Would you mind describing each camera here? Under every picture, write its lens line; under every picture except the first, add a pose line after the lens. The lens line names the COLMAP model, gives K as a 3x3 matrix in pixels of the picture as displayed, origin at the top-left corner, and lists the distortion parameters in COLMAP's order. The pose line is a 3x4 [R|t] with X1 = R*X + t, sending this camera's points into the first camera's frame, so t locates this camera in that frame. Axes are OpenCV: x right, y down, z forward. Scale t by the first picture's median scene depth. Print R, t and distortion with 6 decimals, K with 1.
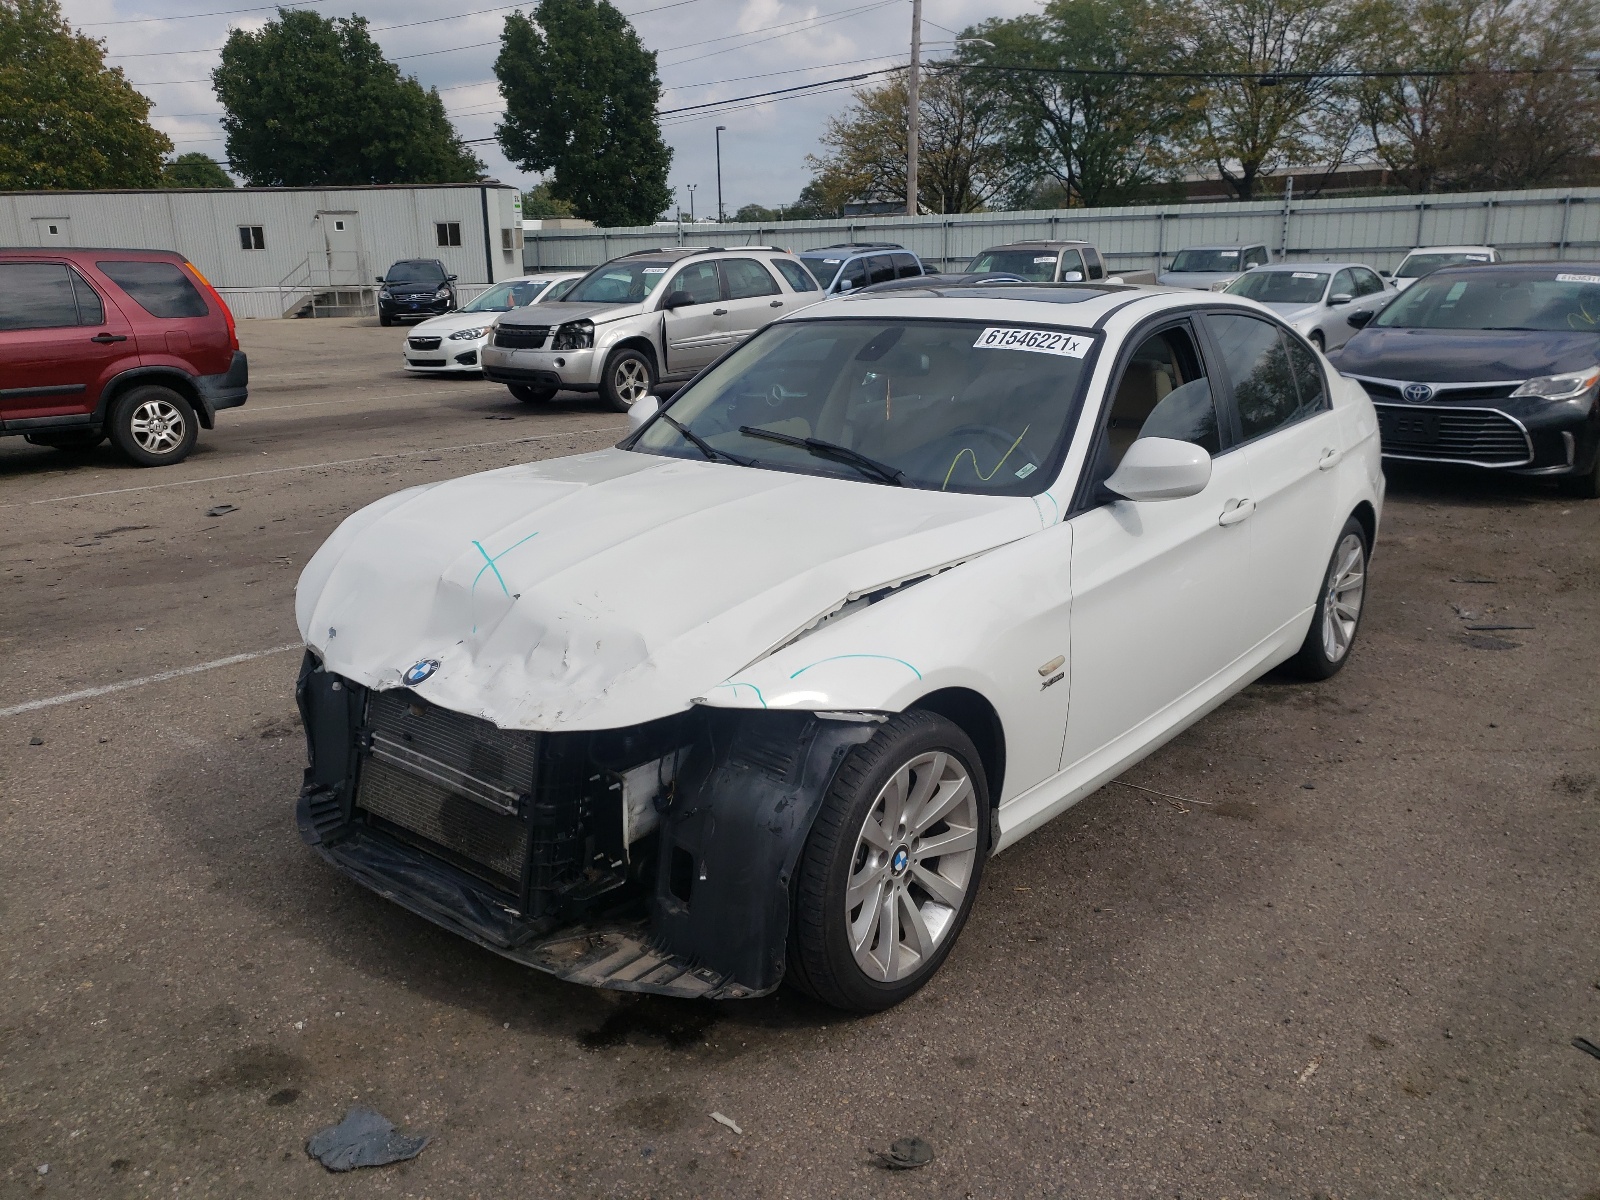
lens RADIAL K [[1211.5, 0, 788.3], [0, 1211.5, 603.8], [0, 0, 1]] dist [-0.002473, 0.015654]
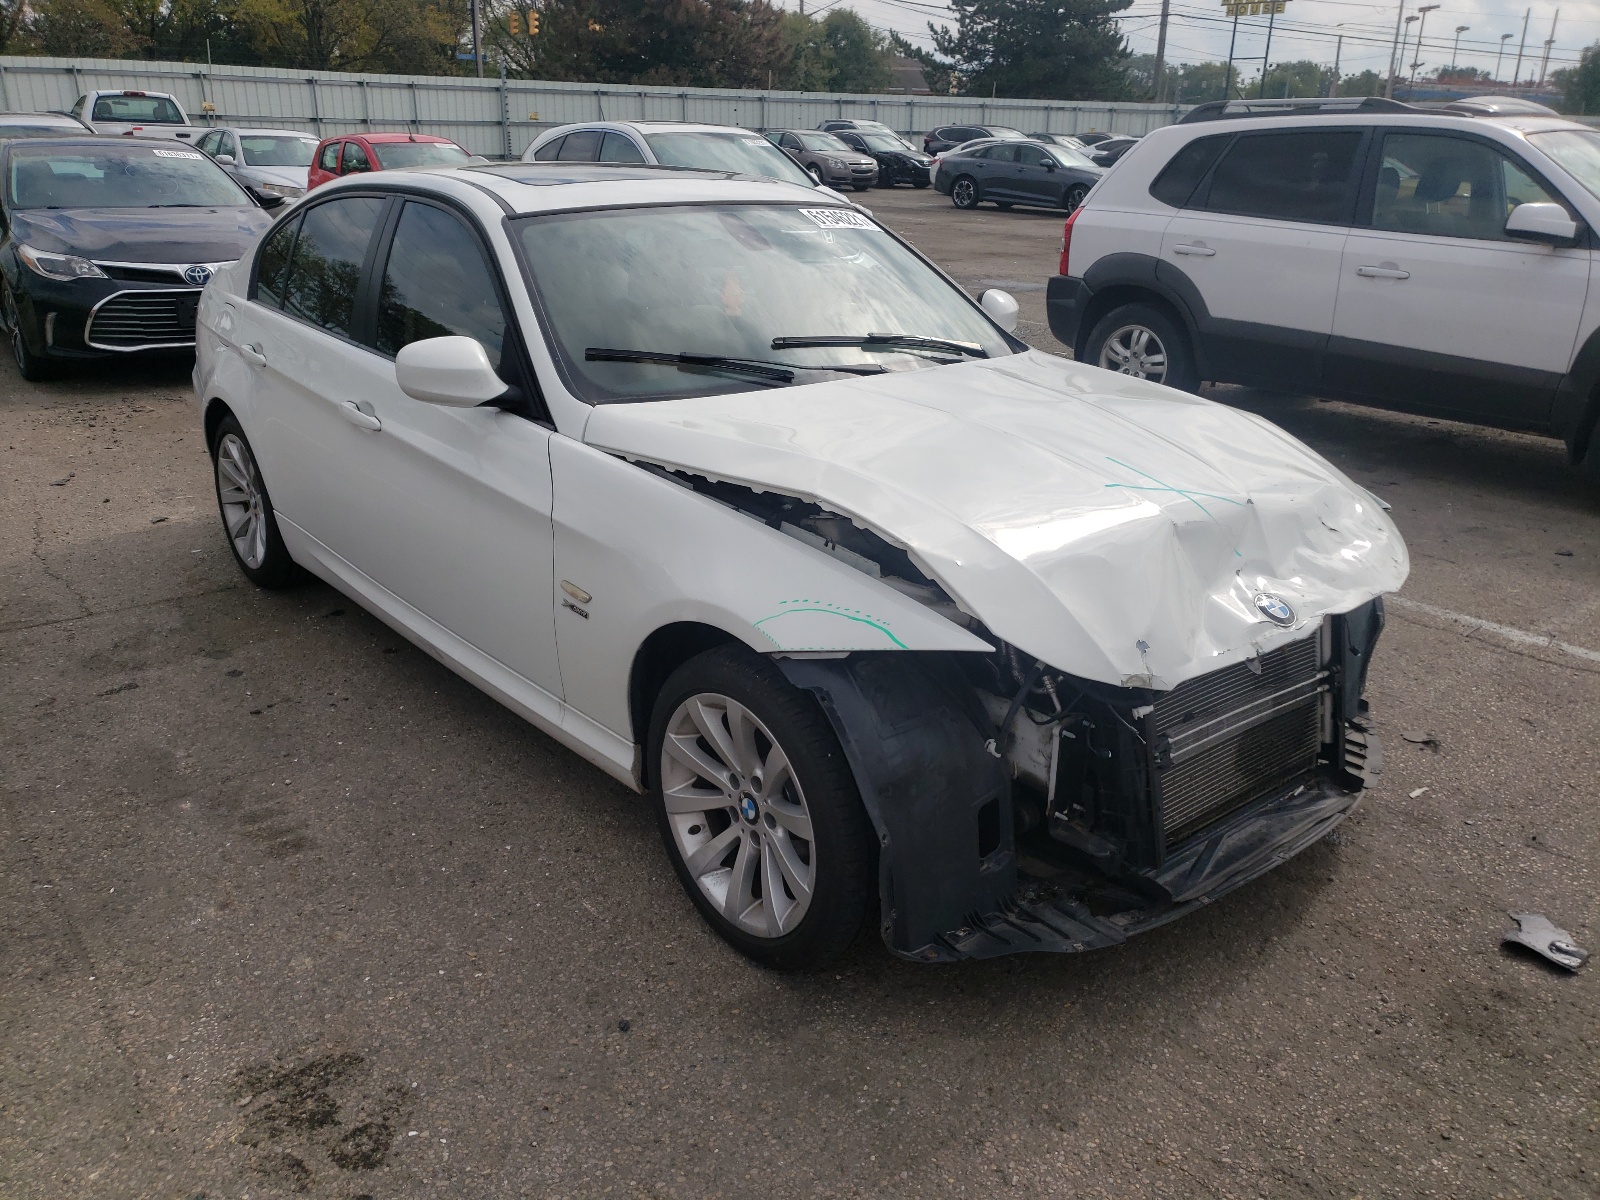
lens RADIAL K [[1211.5, 0, 788.3], [0, 1211.5, 603.8], [0, 0, 1]] dist [-0.002473, 0.015654]
pose [[0.214008, -0.338570, 0.916281, -1.093681], [0.250254, 0.925711, 0.283605, -0.266368], [-0.944232, 0.168609, 0.282838, 0.984344]]
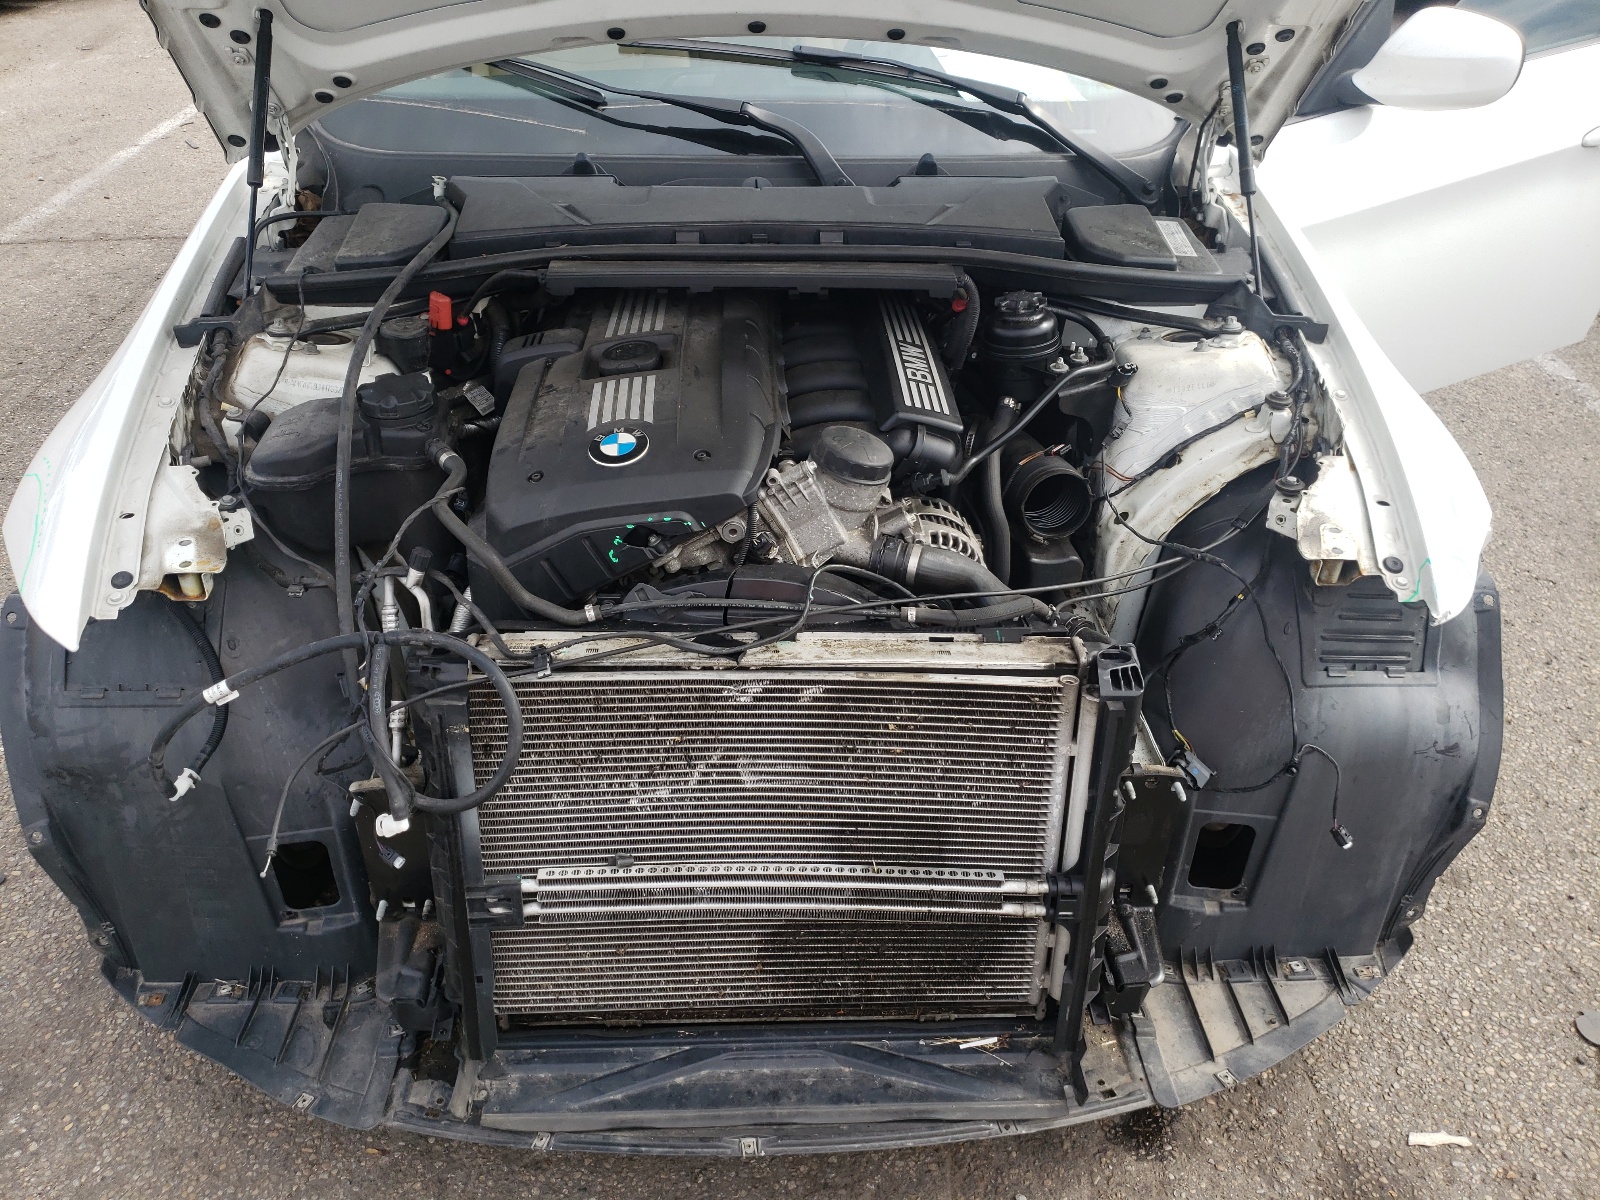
lens RADIAL K [[1211.5, 0, 788.3], [0, 1211.5, 603.8], [0, 0, 1]] dist [-0.002473, 0.015654]
pose [[0.750844, -0.369455, 0.547481, -0.476696], [0.154730, 0.904242, 0.398002, -0.152975], [-0.642099, -0.214125, 0.736111, 0.619202]]
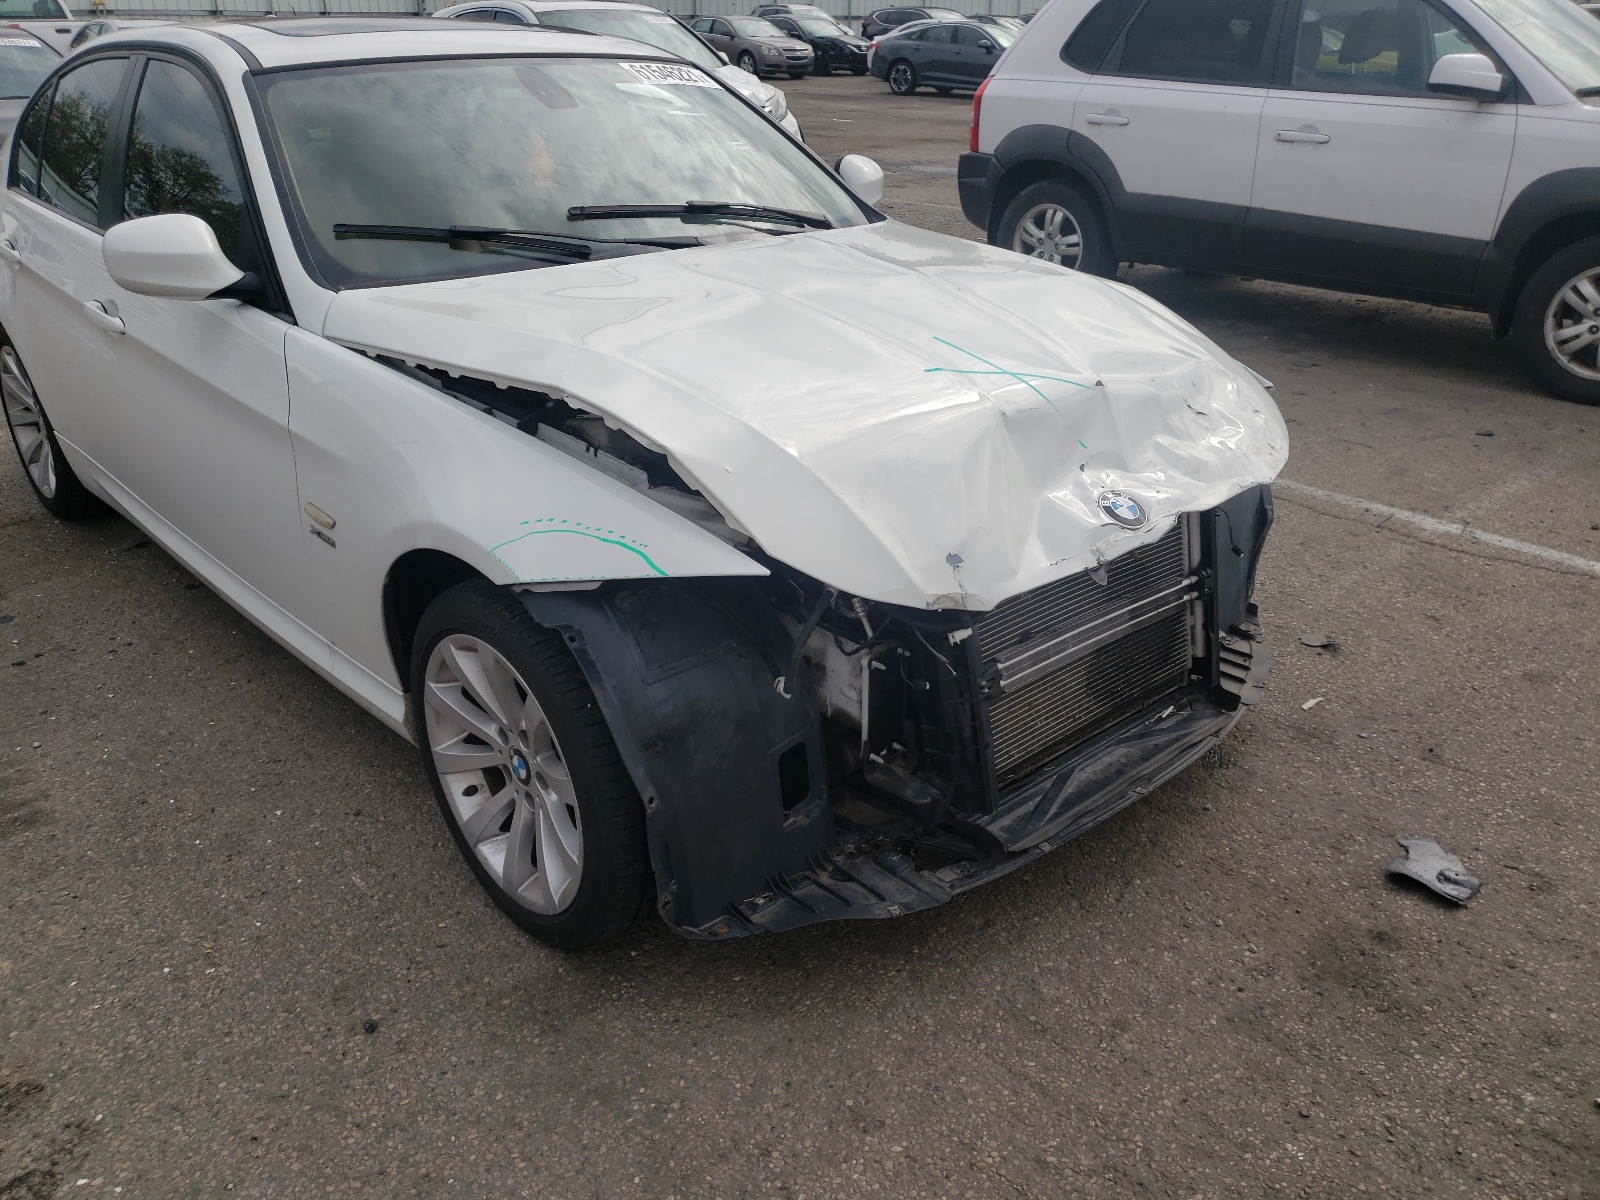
lens RADIAL K [[1217.0, 0, 800.0], [0, 1217.0, 600.0], [0, 0, 1]] dist [-0.001171, 0.011190]
pose [[0.161843, -0.411755, 0.896808, -0.956061], [0.269998, 0.892588, 0.361092, -0.205293], [-0.949162, 0.183696, 0.255632, 0.913341]]
